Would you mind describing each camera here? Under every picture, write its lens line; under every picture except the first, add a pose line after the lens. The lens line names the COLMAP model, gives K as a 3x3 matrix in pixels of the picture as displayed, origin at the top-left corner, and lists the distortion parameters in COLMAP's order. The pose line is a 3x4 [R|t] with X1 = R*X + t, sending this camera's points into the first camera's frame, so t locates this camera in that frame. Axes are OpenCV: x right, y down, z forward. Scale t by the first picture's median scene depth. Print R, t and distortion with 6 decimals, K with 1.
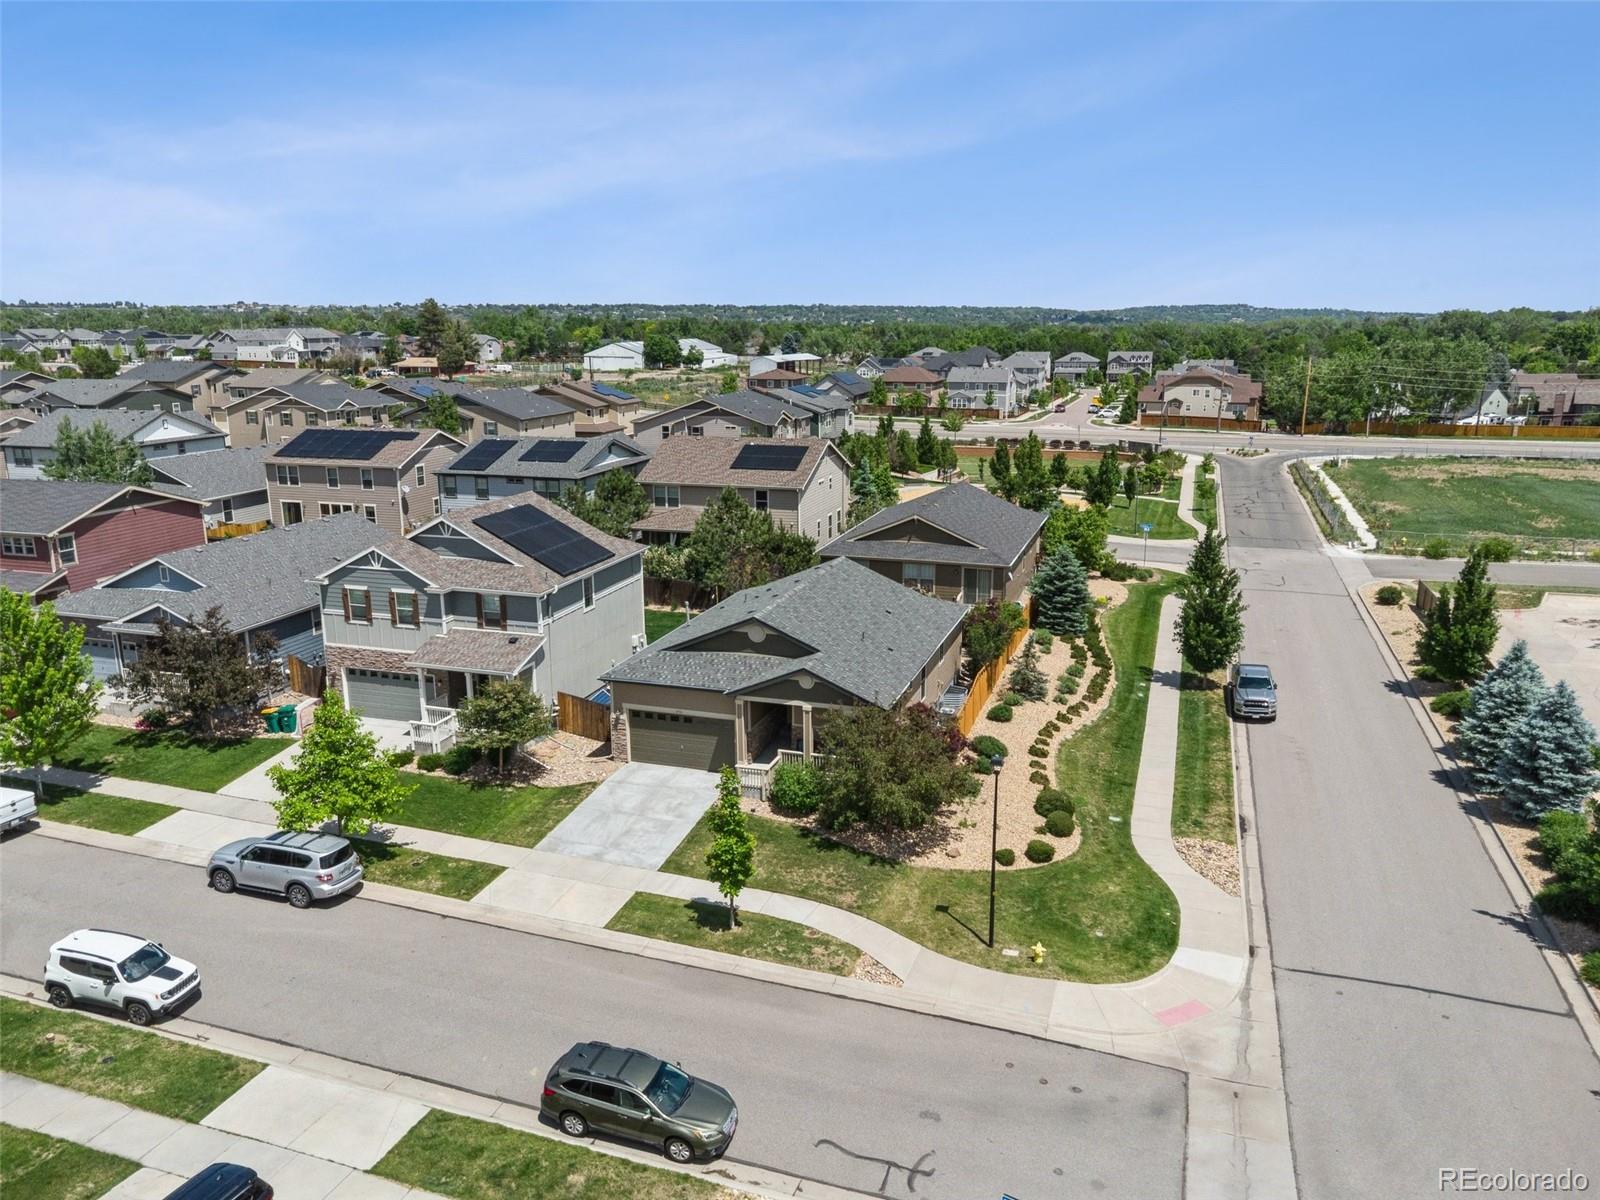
lens RADIAL K [[1171.8, 0, 804.5], [0, 1171.8, 609.1], [0, 0, 1]] dist [0.008930, 0.001457]
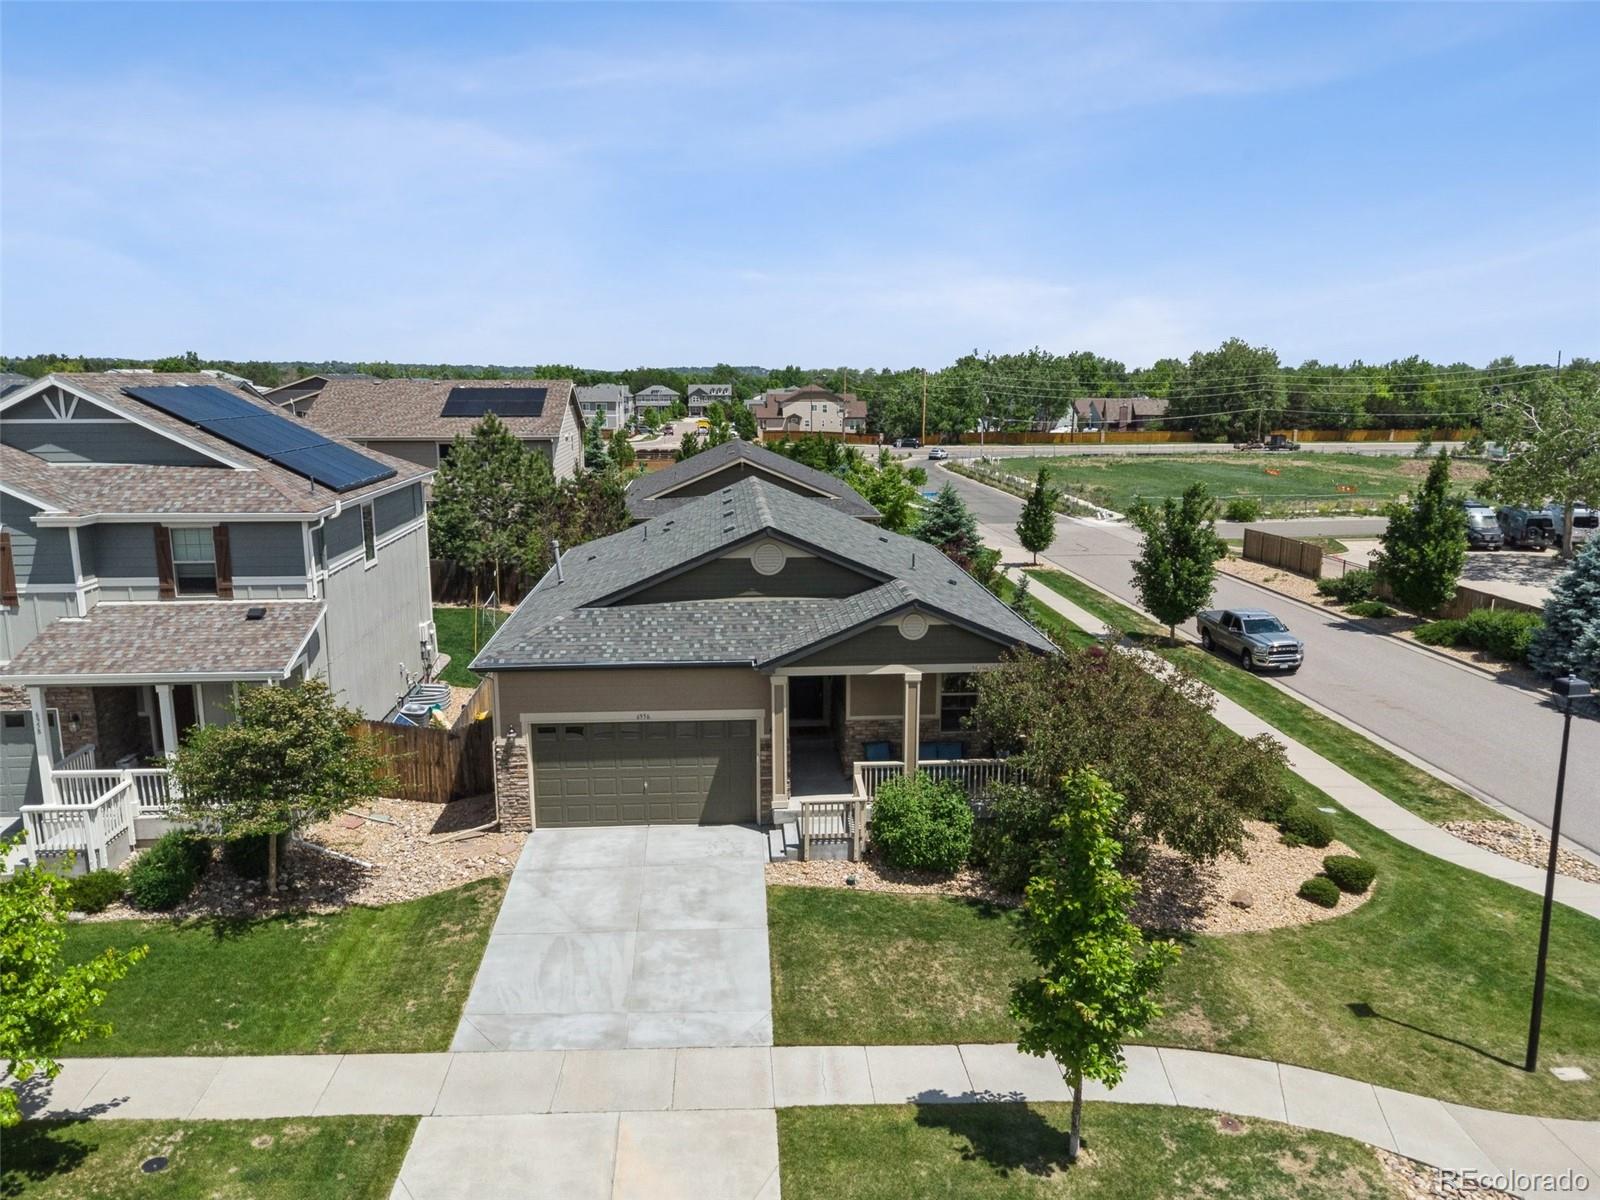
lens RADIAL K [[1171.8, 0, 804.5], [0, 1171.8, 609.1], [0, 0, 1]] dist [0.008930, 0.001457]
pose [[0.925564, -0.069184, 0.372217, -0.227823], [0.087325, 0.995663, -0.032080, 0.062377], [-0.368384, 0.062195, 0.927591, 0.485303]]
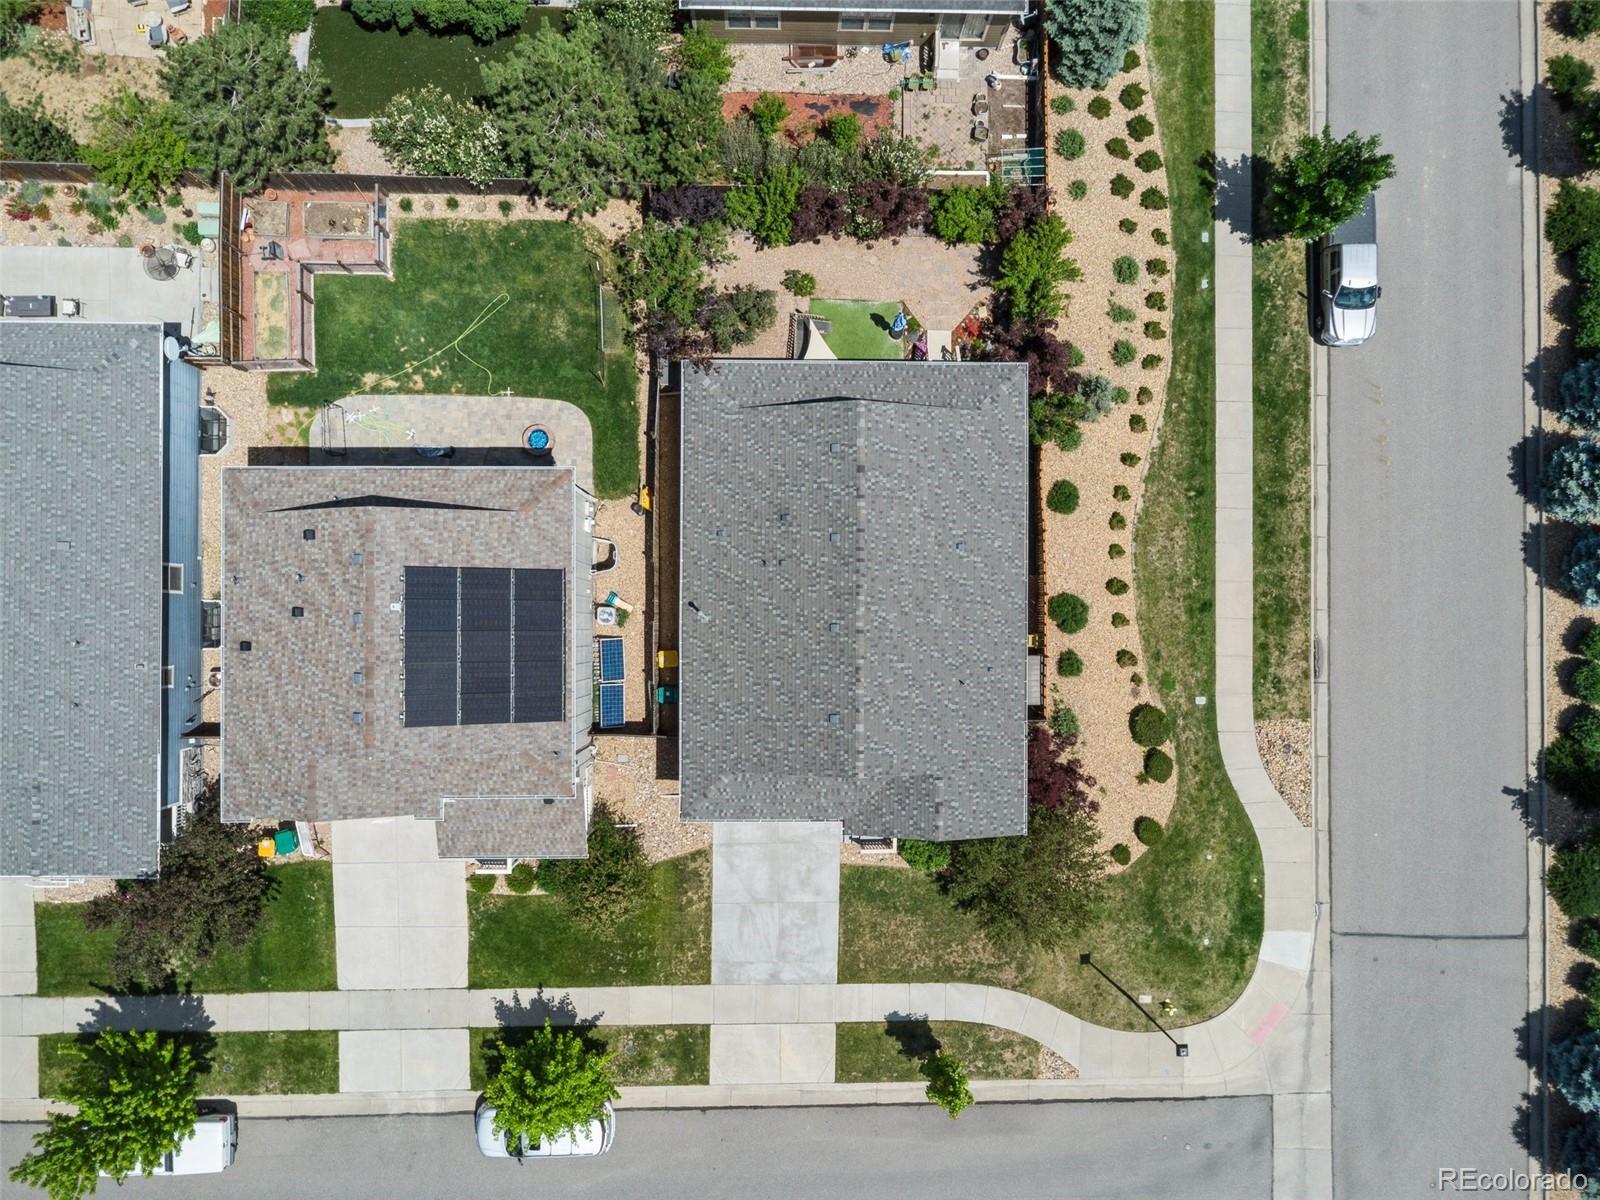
lens RADIAL K [[1171.8, 0, 804.5], [0, 1171.8, 609.1], [0, 0, 1]] dist [0.008930, 0.001457]
pose [[0.950622, -0.308383, 0.034903, -0.070684], [0.043109, 0.242579, 0.969173, -0.815971], [-0.307343, -0.919813, 0.243895, 0.903534]]
